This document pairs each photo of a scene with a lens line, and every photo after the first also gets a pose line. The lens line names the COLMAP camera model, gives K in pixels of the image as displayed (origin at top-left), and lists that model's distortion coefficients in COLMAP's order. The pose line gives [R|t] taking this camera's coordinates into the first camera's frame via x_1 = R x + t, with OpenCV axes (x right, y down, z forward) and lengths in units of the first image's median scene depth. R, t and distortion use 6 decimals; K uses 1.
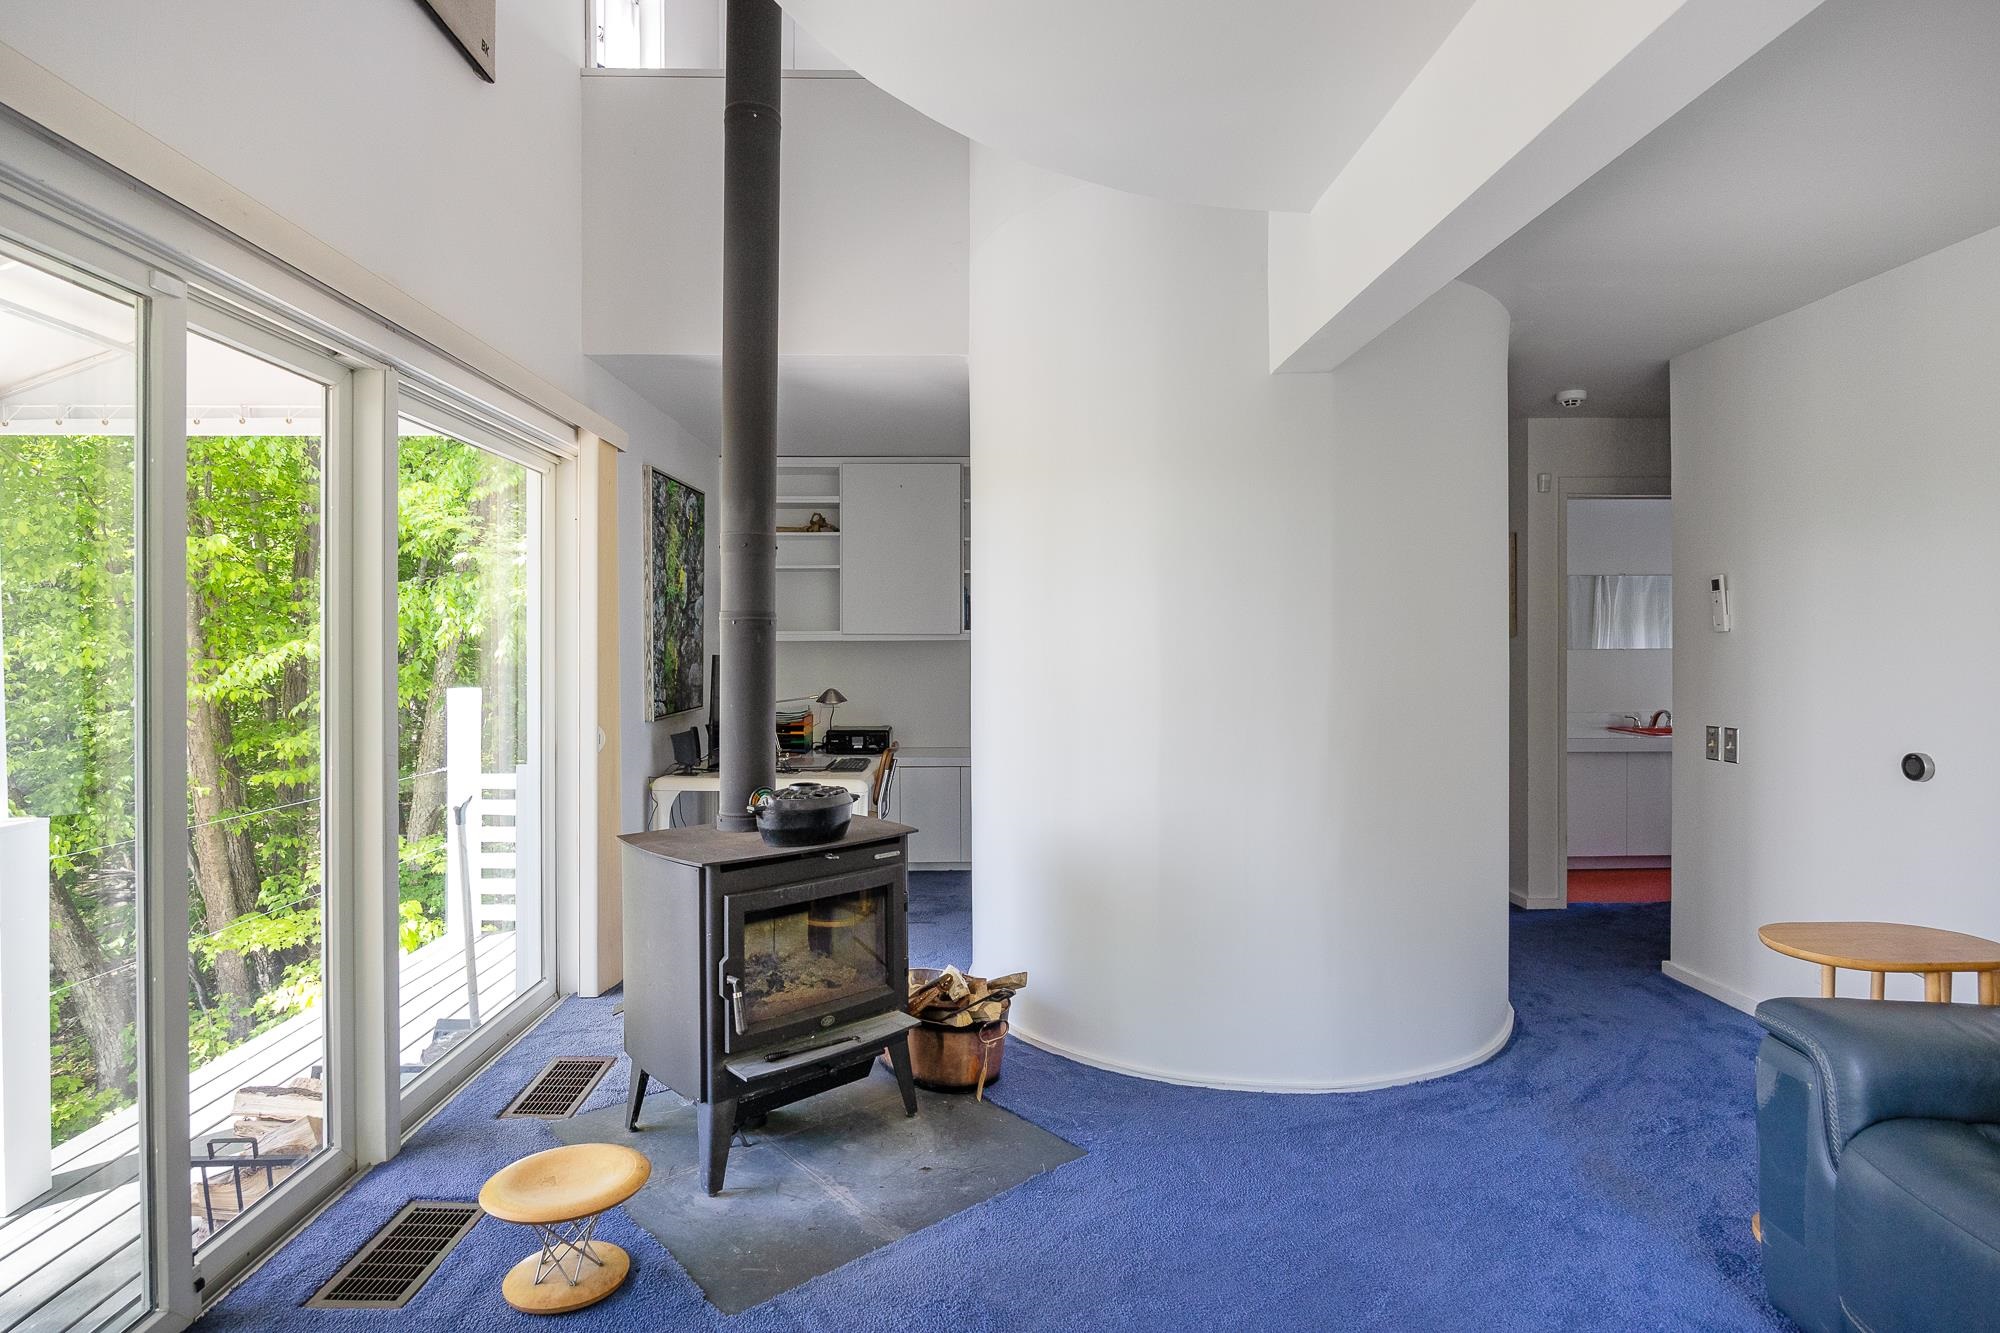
lens RADIAL K [[1061.1, 0, 993.7], [0, 1061.1, 673.4], [0, 0, 1]] dist [-0.006920, 0.000448]
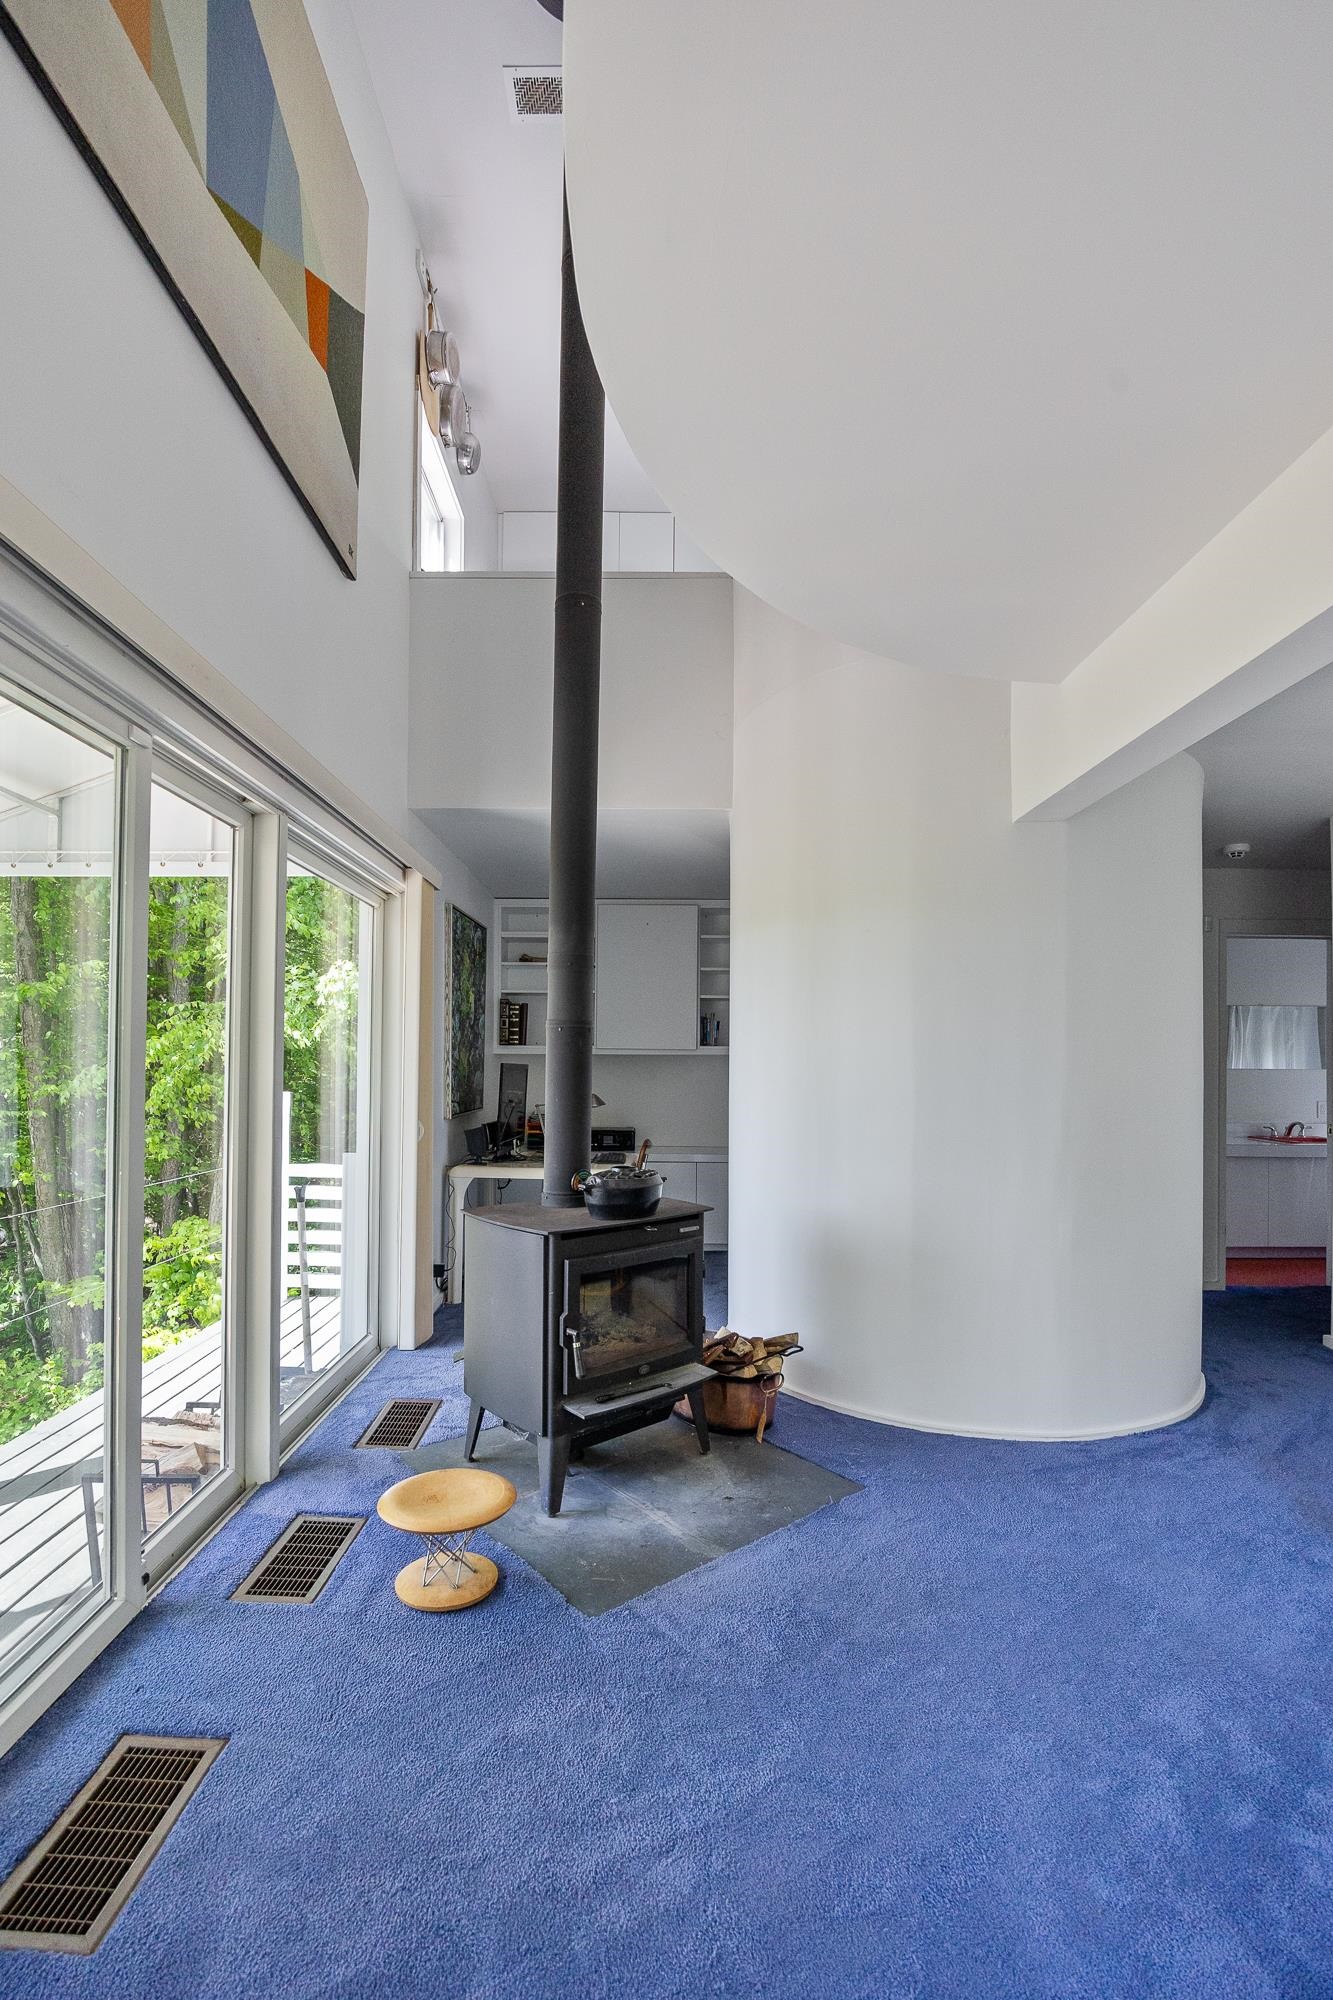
lens RADIAL K [[900.3, 0, 654.2], [0, 900.3, 1075.3], [0, 0, 1]] dist [-0.012870, -0.000829]
pose [[0.999607, 0.010460, -0.026016, -0.109977], [-0.010877, 0.999814, -0.015937, 0.016809], [0.025845, 0.016214, 0.999534, 0.003057]]
